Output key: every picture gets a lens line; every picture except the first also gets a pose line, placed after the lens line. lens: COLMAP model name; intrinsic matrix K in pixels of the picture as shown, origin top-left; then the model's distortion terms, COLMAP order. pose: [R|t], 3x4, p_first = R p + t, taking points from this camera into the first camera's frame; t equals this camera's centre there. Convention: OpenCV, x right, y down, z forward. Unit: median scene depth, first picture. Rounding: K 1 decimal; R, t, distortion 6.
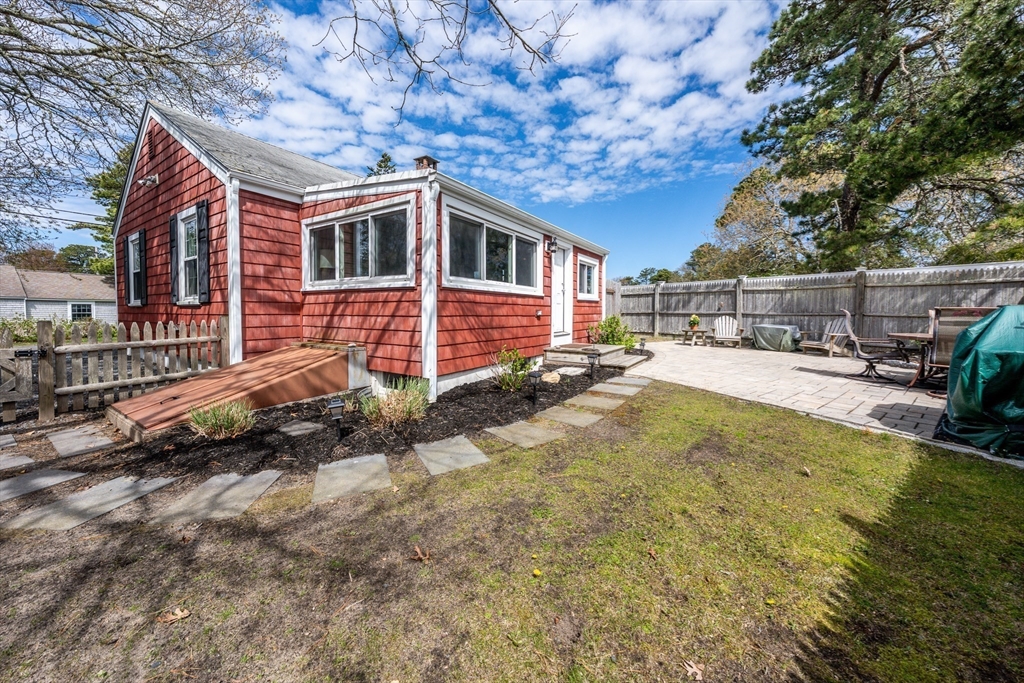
lens RADIAL K [[356.3, 0, 514.3], [0, 356.3, 328.1], [0, 0, 1]] dist [-0.000279, -0.000050]
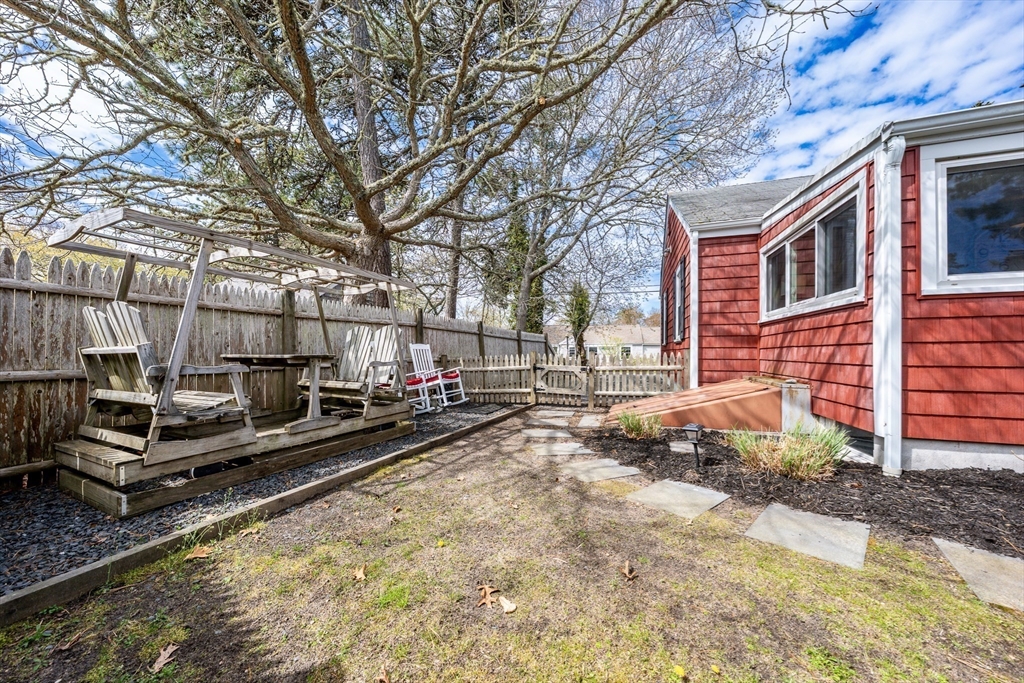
lens RADIAL K [[361.5, 0, 510.8], [0, 361.5, 351.1], [0, 0, 1]] dist [0.000138, 0.000065]
pose [[0.232440, -0.008716, -0.972572, 0.210862], [-0.045629, 0.998761, -0.019855, 0.022995], [0.971540, 0.048992, 0.231754, 0.143143]]
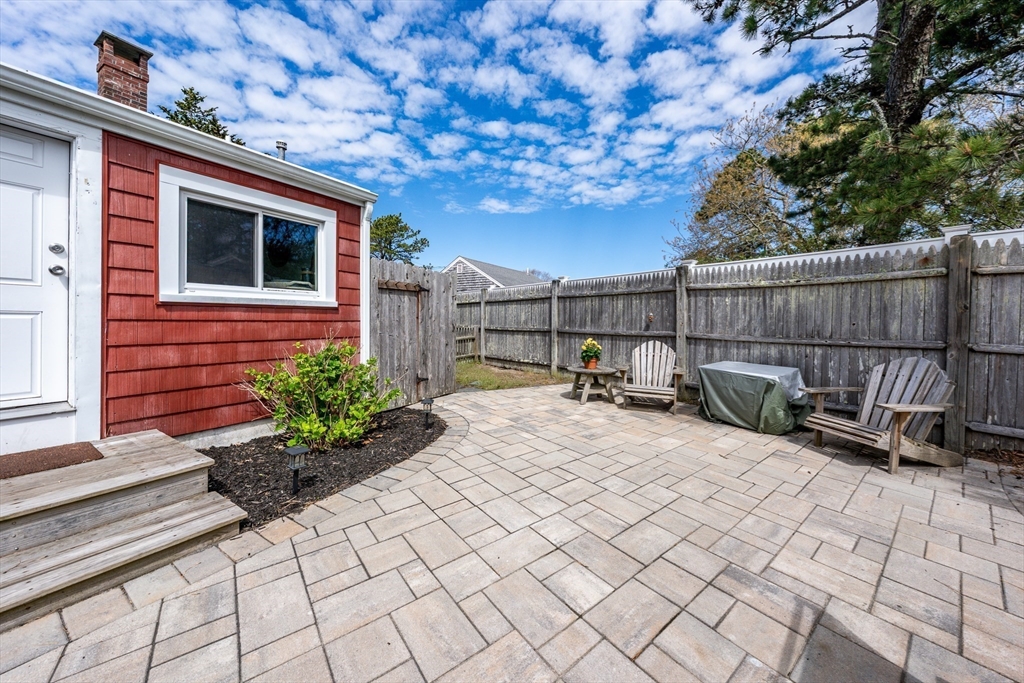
lens RADIAL K [[363.5, 0, 516.2], [0, 363.5, 335.2], [0, 0, 1]] dist [-0.006042, -0.000028]
pose [[0.999800, 0.007150, 0.018674, 0.806834], [-0.006984, 0.999936, -0.008953, -0.074928], [-0.018737, 0.008821, 0.999786, 1.028659]]
